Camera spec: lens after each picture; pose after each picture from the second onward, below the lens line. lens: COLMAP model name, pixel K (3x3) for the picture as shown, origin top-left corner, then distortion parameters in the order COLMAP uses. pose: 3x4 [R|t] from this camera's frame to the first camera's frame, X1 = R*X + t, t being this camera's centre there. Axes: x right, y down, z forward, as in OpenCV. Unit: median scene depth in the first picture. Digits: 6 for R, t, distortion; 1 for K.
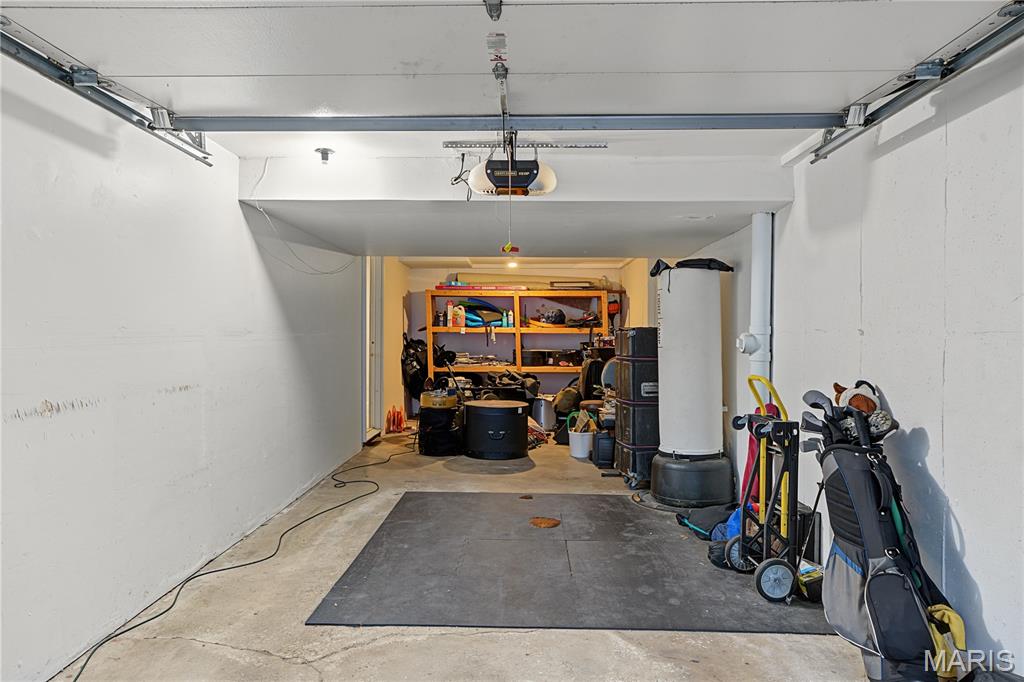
lens RADIAL K [[644.8, 0, 510.8], [0, 644.8, 340.6], [0, 0, 1]] dist [-0.001770, -0.000231]
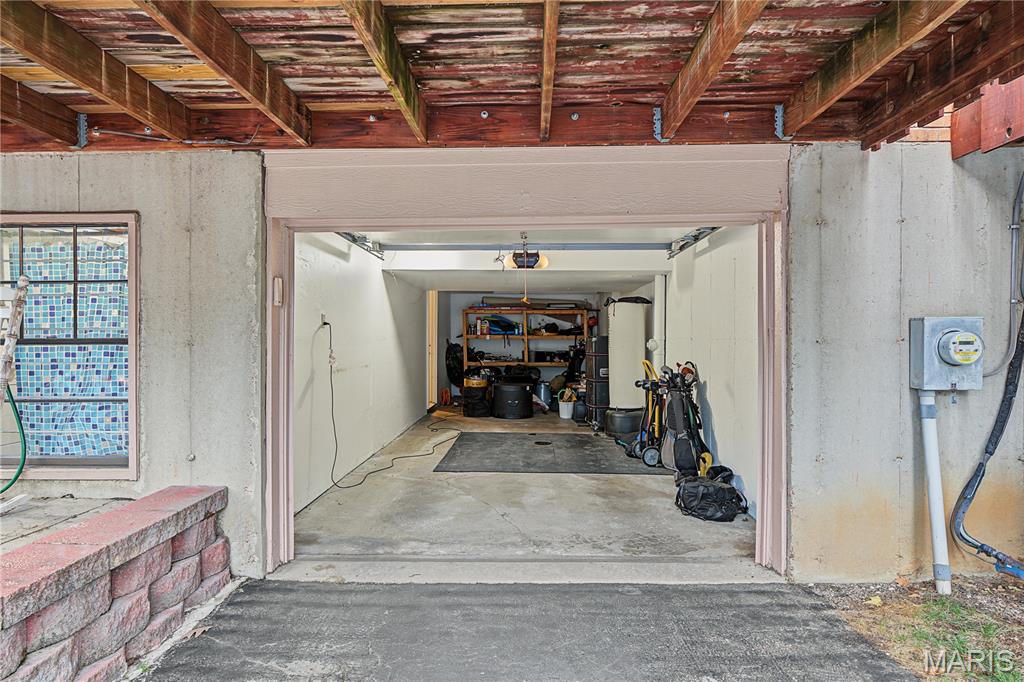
lens RADIAL K [[597.1, 0, 512.7], [0, 597.1, 340.9], [0, 0, 1]] dist [-0.003308, 0.001971]
pose [[0.999994, 0.000861, -0.003366, -0.022256], [-0.000890, 0.999965, -0.008370, 0.005912], [0.003359, 0.008373, 0.999959, -0.585430]]
